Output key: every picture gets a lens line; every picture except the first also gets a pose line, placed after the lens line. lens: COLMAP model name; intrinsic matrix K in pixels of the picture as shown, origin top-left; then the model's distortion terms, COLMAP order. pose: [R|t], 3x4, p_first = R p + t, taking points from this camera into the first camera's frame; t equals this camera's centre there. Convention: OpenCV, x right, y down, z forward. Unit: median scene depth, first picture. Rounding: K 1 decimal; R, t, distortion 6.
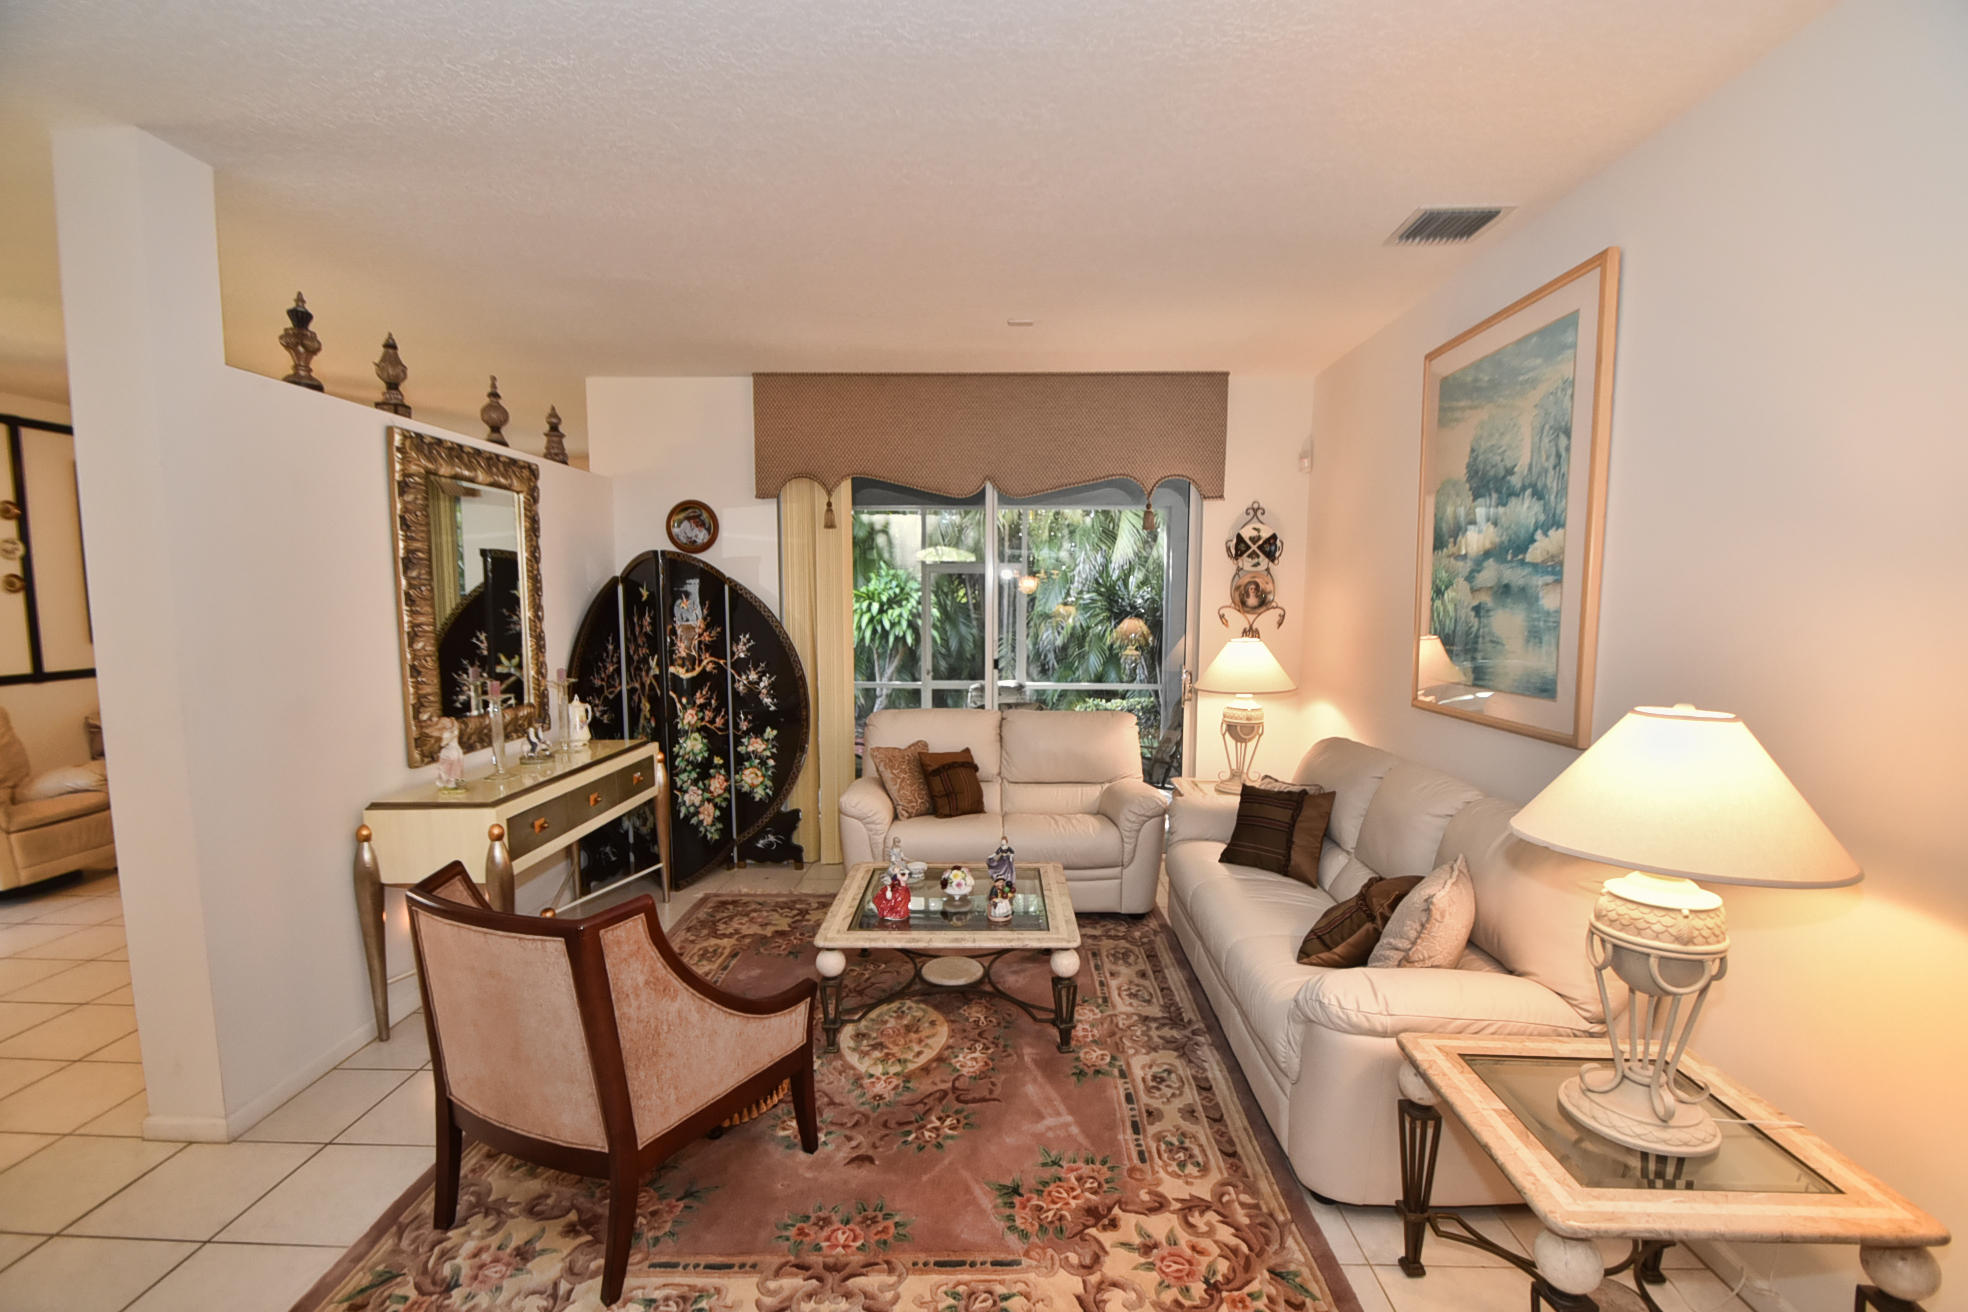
lens RADIAL K [[873.6, 0, 988.8], [0, 873.6, 693.5], [0, 0, 1]] dist [0.001557, -0.010313]
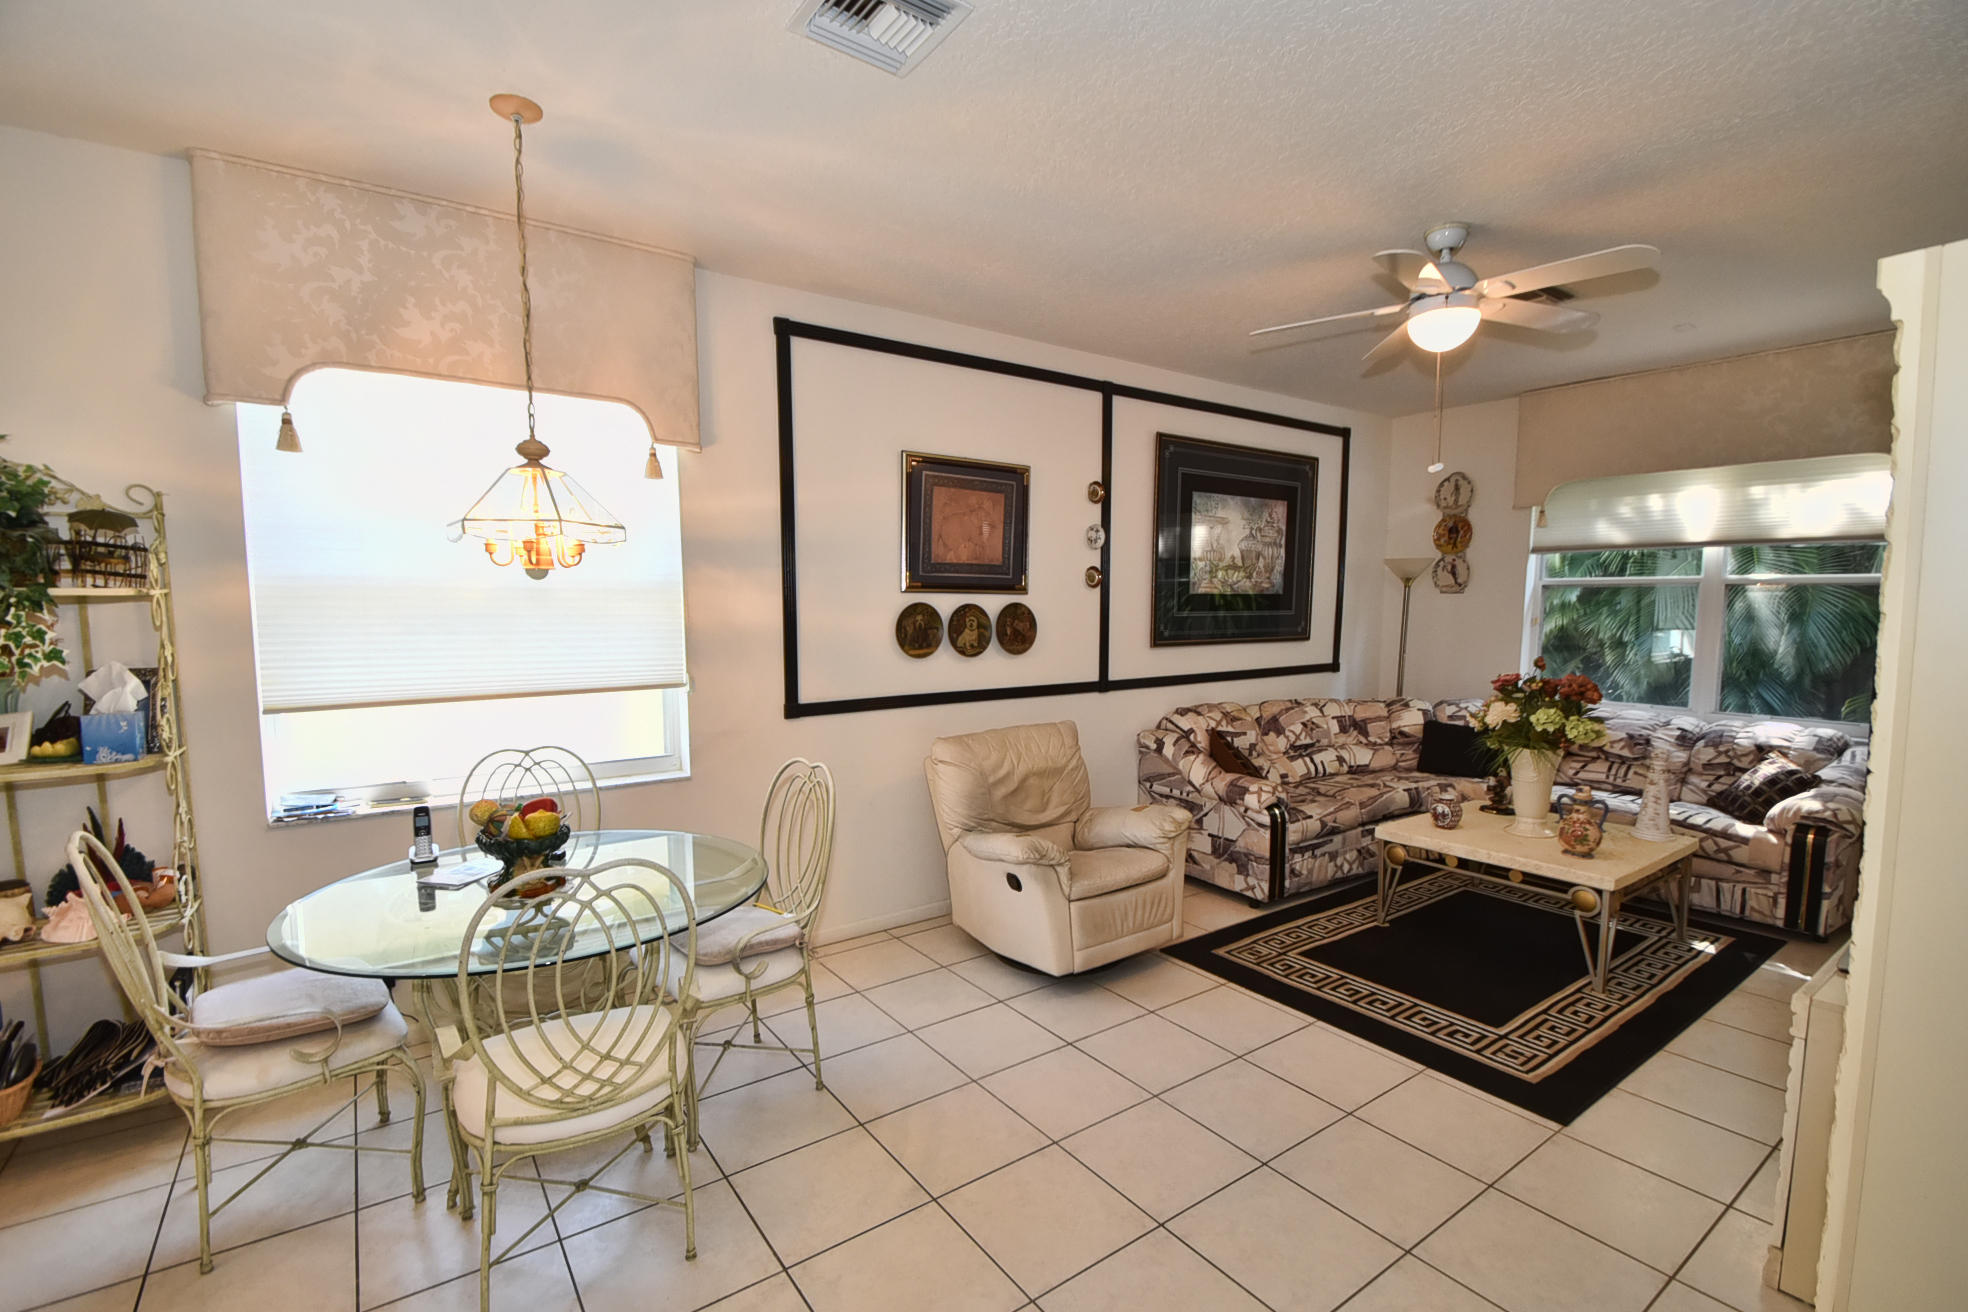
lens RADIAL K [[873.6, 0, 988.8], [0, 873.6, 693.5], [0, 0, 1]] dist [0.001557, -0.010313]
pose [[0.597370, 0.080519, -0.797913, -0.652832], [-0.085918, 0.995646, 0.036149, -0.045800], [0.797350, 0.046961, 0.601687, 0.527365]]
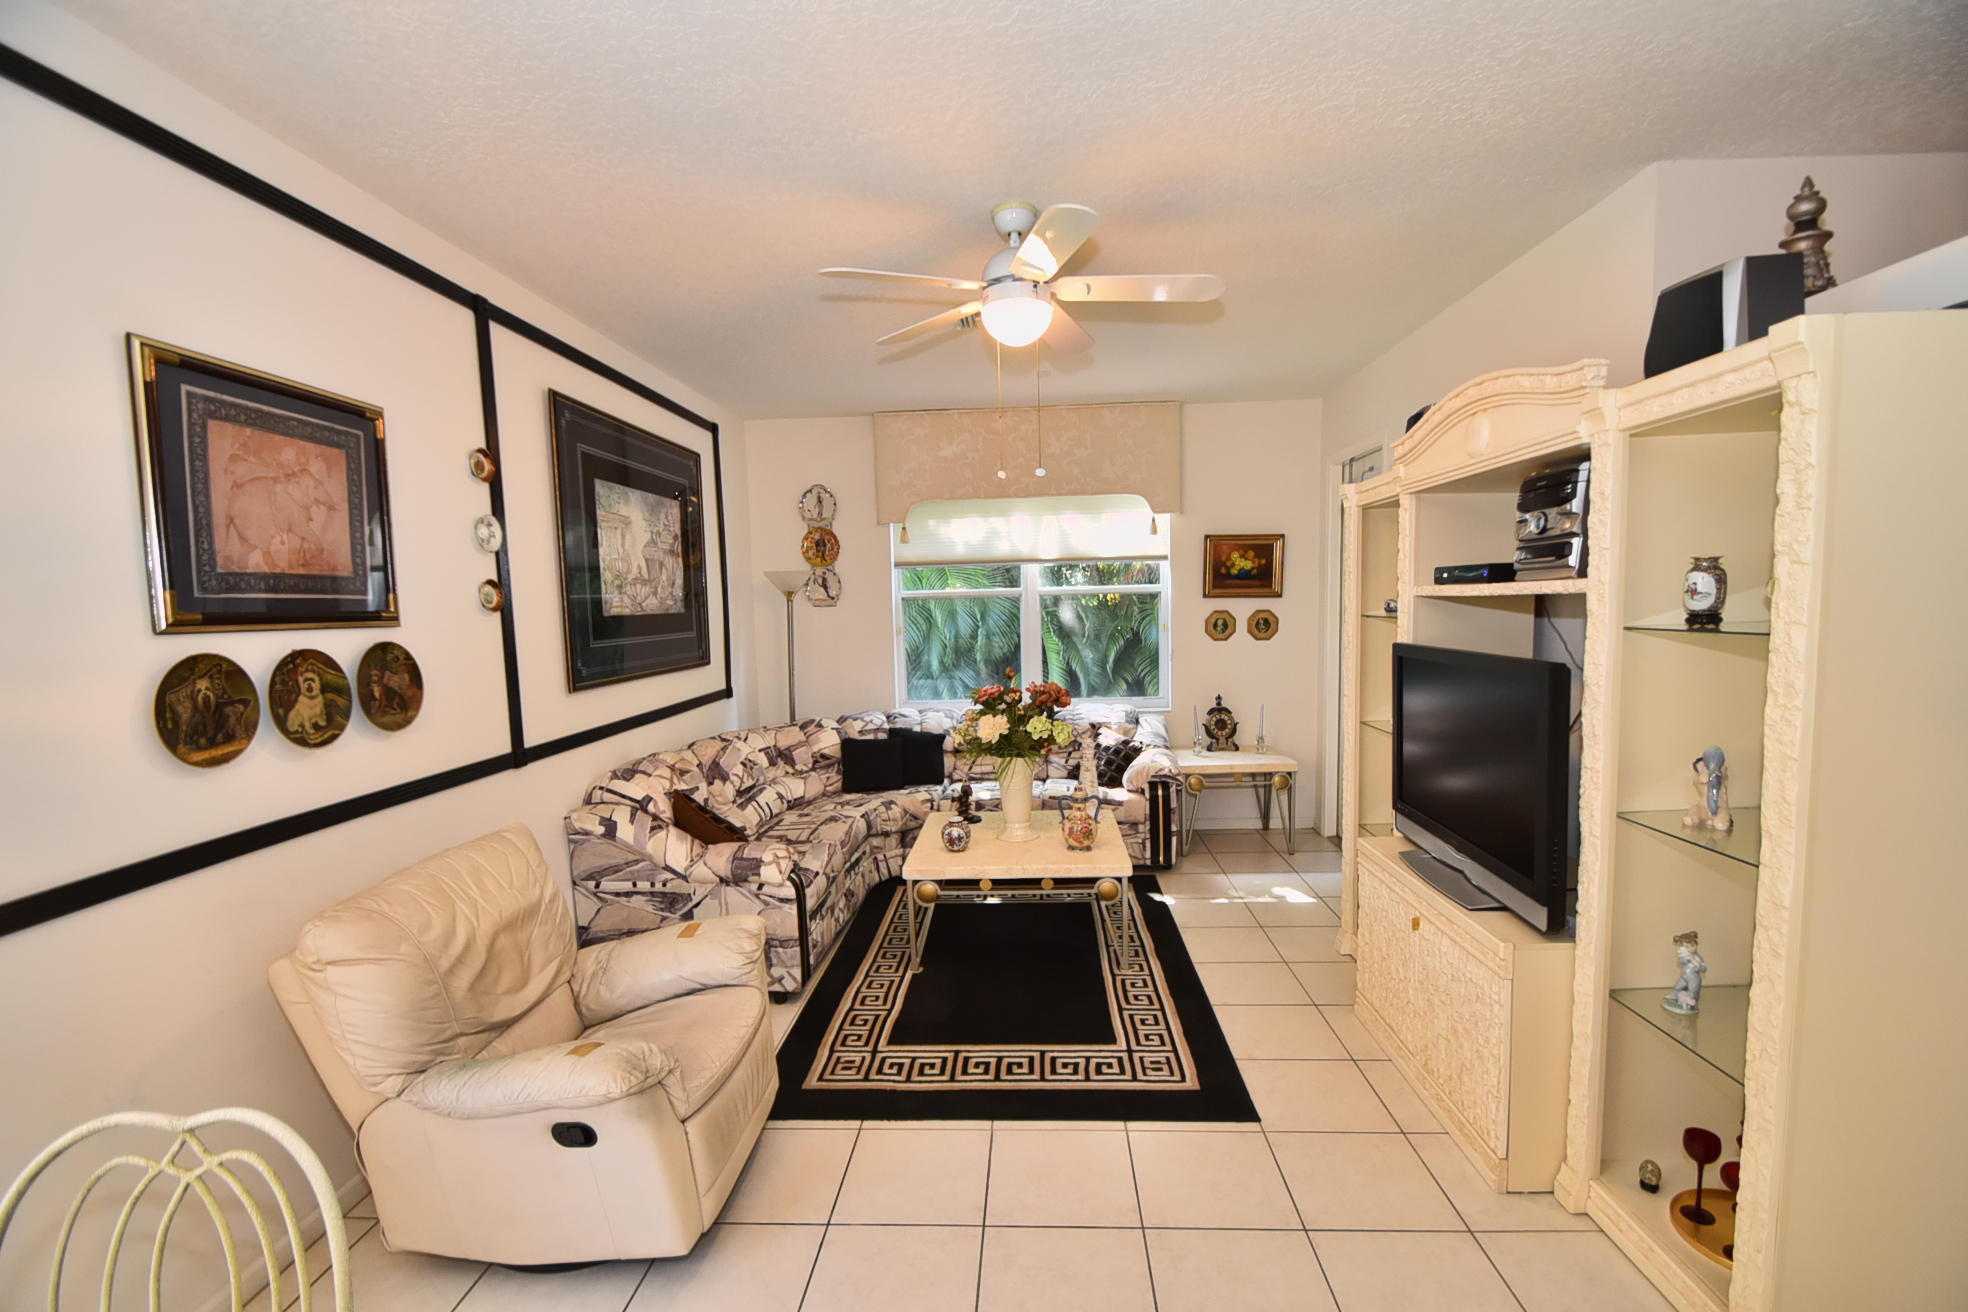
lens RADIAL K [[865.6, 0, 989.8], [0, 865.6, 692.4], [0, 0, 1]] dist [0.020598, -0.019998]
pose [[0.999042, -0.025621, -0.035473, -1.066358], [0.025480, 0.999666, -0.004429, -0.072489], [0.035575, 0.003521, 0.999361, 0.595110]]
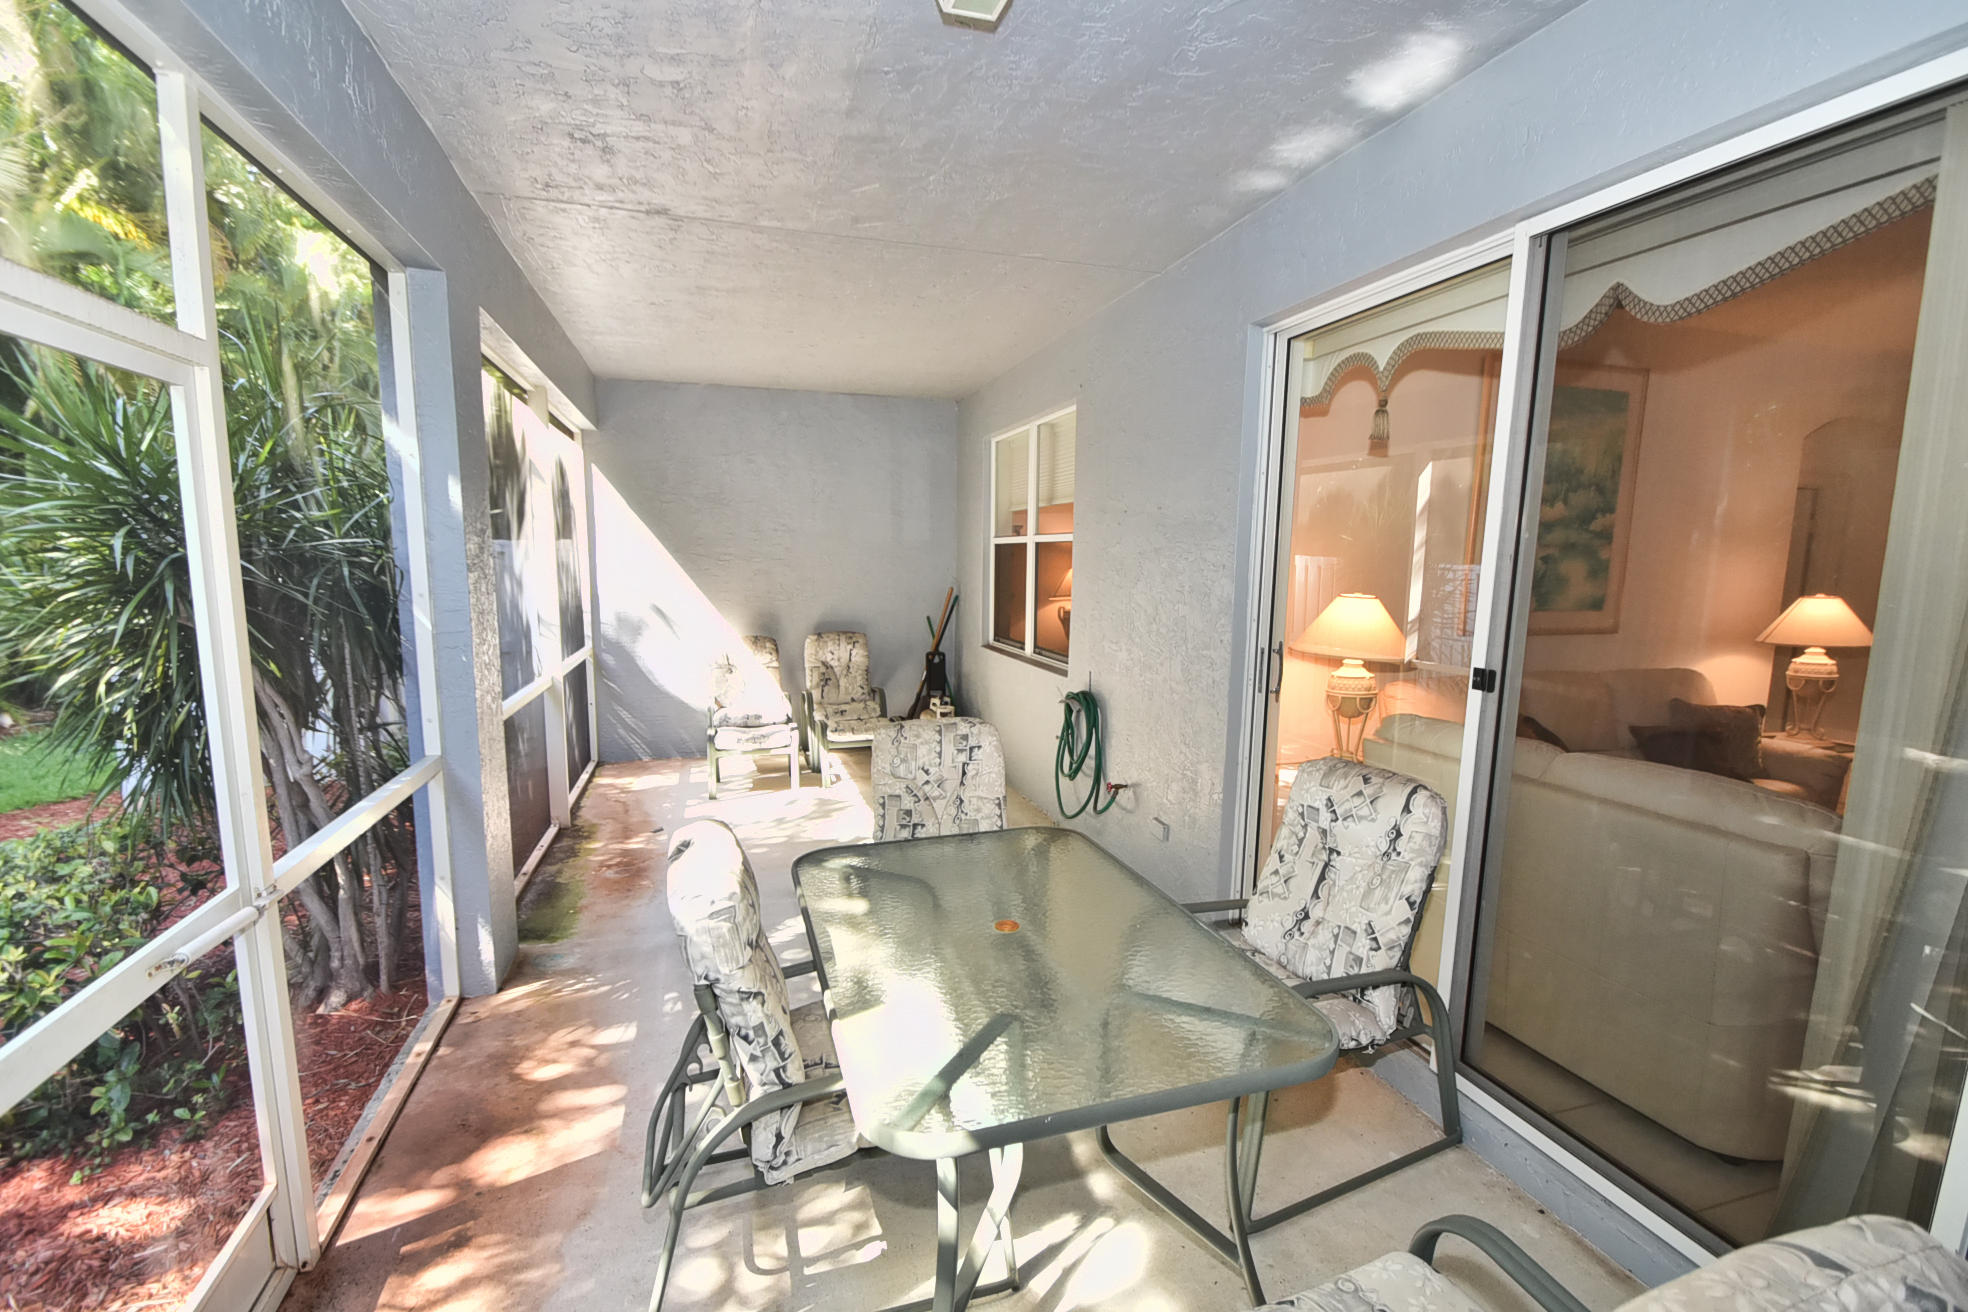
lens RADIAL K [[865.4, 0, 991.4], [0, 865.4, 693.9], [0, 0, 1]] dist [0.003571, -0.012065]
pose [[-0.320712, -0.160354, 0.933505, -0.434776], [0.092431, 0.975563, 0.199334, -0.198732], [-0.942656, 0.150214, -0.298053, 1.857626]]
